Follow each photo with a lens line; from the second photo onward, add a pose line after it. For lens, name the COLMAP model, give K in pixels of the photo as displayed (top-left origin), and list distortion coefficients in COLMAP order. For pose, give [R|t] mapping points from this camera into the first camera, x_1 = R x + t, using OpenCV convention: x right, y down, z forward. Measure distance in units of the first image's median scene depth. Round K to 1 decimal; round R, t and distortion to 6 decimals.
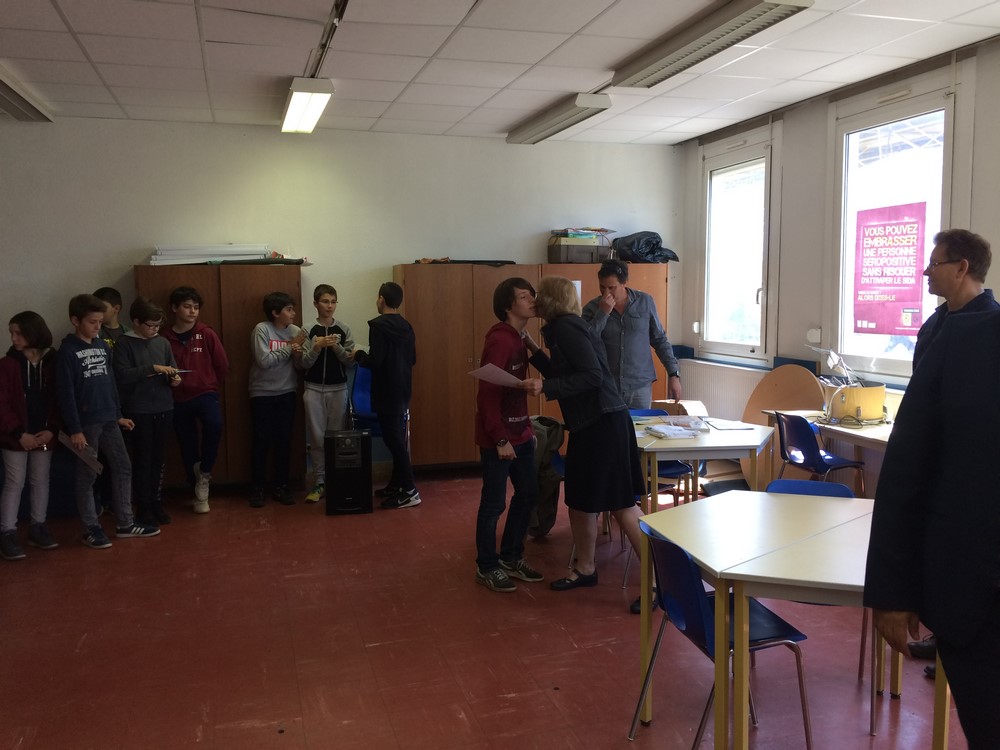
lens RADIAL K [[854.3, 0, 498.3], [0, 854.3, 369.2], [0, 0, 1]] dist [0.087694, -0.120839]
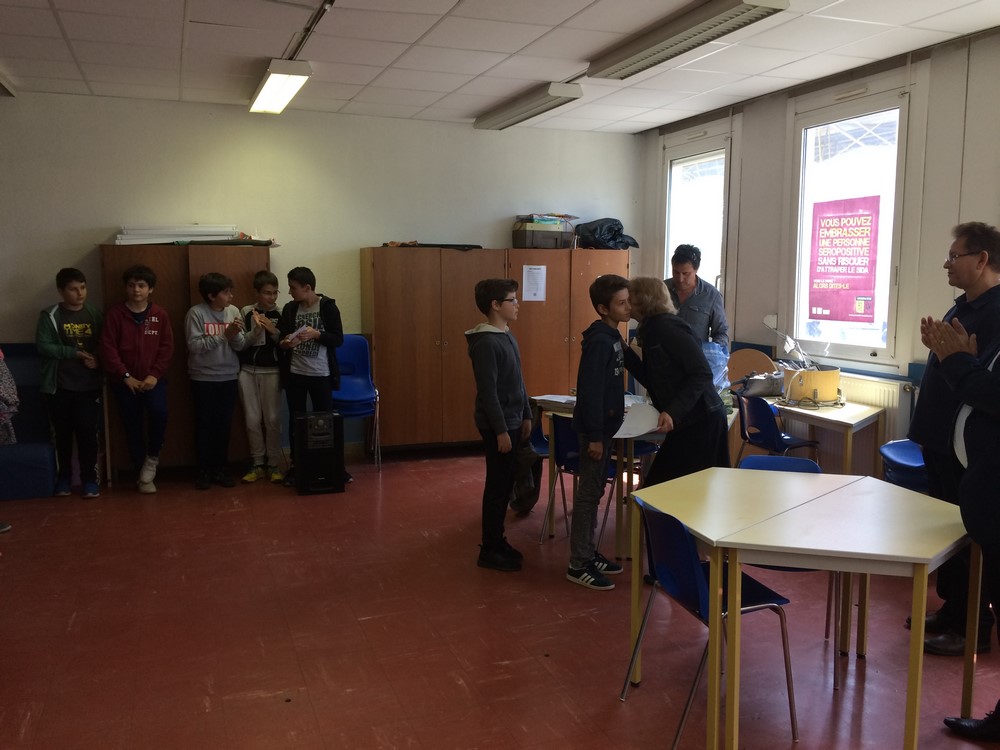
lens RADIAL K [[854.3, 0, 497.6], [0, 854.3, 369.9], [0, 0, 1]] dist [0.087694, -0.120839]
pose [[0.997559, 0.003931, 0.069722, -0.040648], [-0.005422, 0.999760, 0.021212, -0.000413], [-0.069621, -0.021539, 0.997341, -0.023046]]
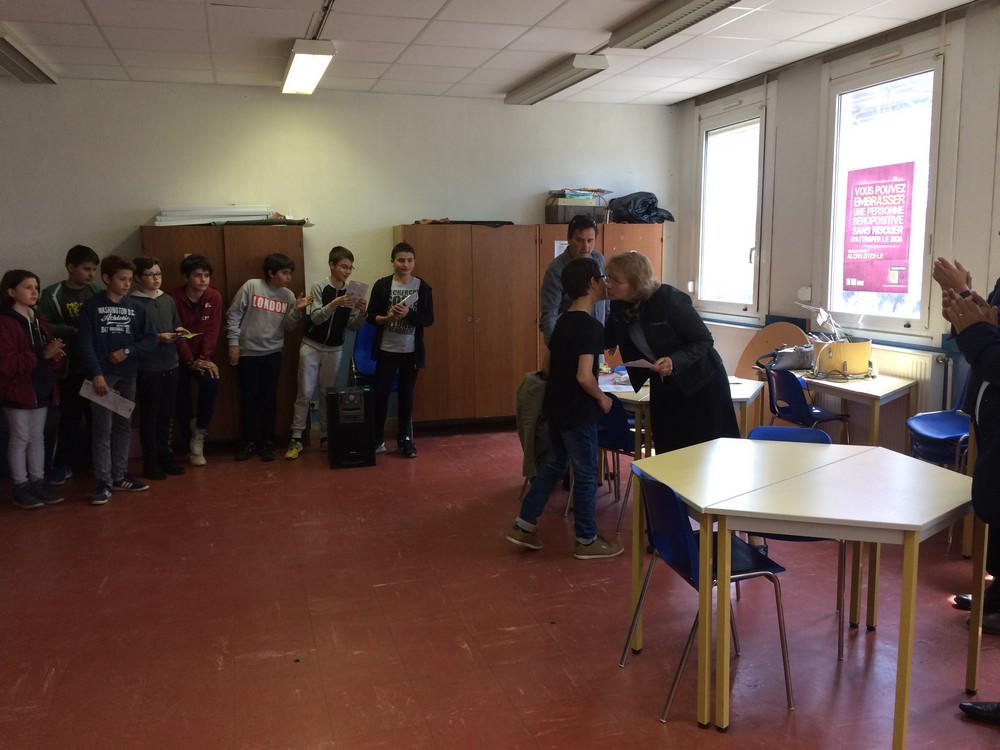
lens RADIAL K [[854.3, 0, 497.6], [0, 854.3, 368.7], [0, 0, 1]] dist [0.087694, -0.120839]
pose [[0.999996, -0.002152, 0.001950, -0.001628], [0.002067, 0.999095, 0.042495, 0.006250], [-0.002040, -0.042491, 0.999095, -0.030673]]
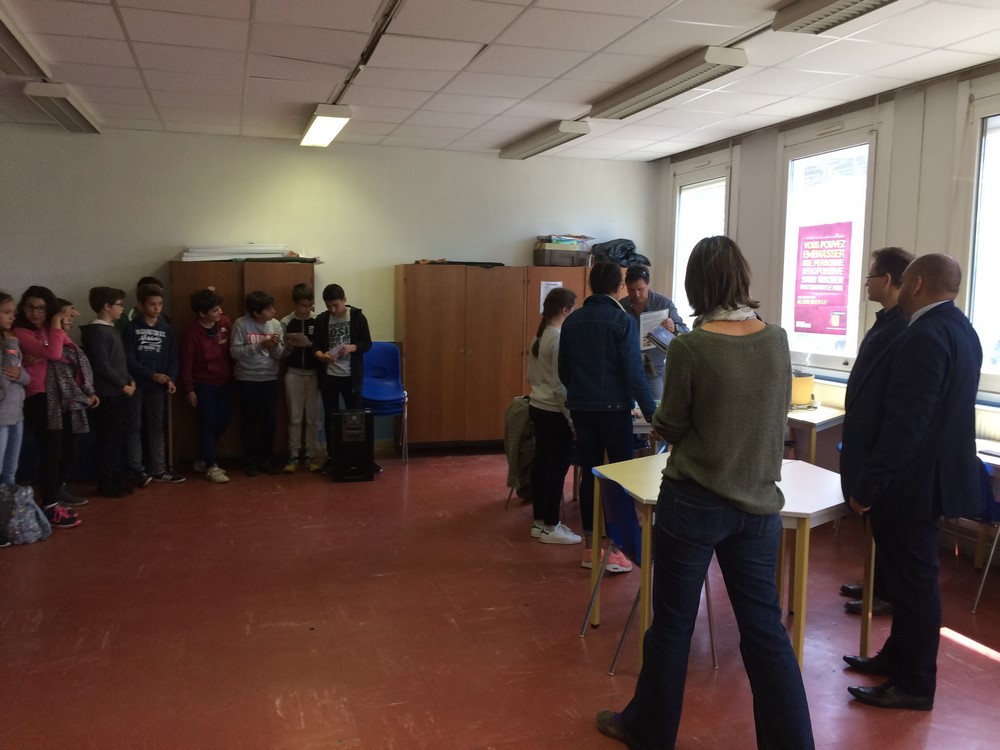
lens RADIAL K [[854.3, 0, 497.2], [0, 854.3, 367.8], [0, 0, 1]] dist [0.087694, -0.120839]
pose [[0.999778, 0.018788, 0.009516, 0.003019], [-0.018796, 0.999823, 0.000752, 0.013117], [-0.009500, -0.000931, 0.999954, -0.157112]]
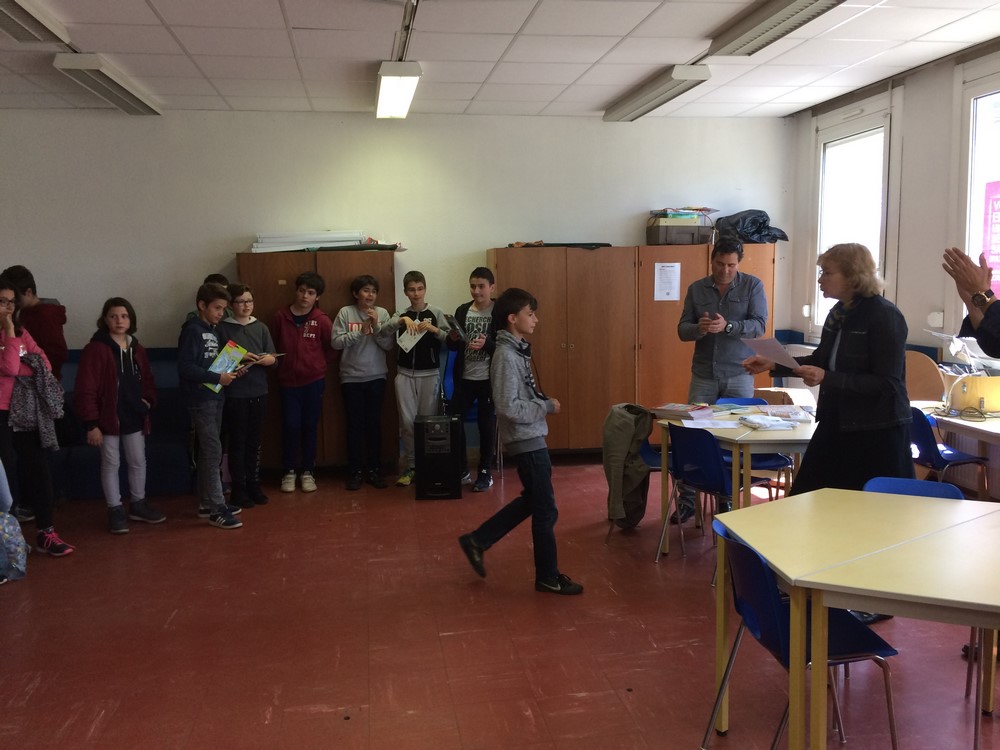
lens RADIAL K [[854.3, 0, 498.8], [0, 854.3, 369.2], [0, 0, 1]] dist [0.087694, -0.120839]
pose [[0.991212, 0.006011, -0.132145, 0.028834], [-0.003572, 0.999819, 0.018686, -0.001800], [0.132234, -0.018049, 0.991054, 0.022903]]
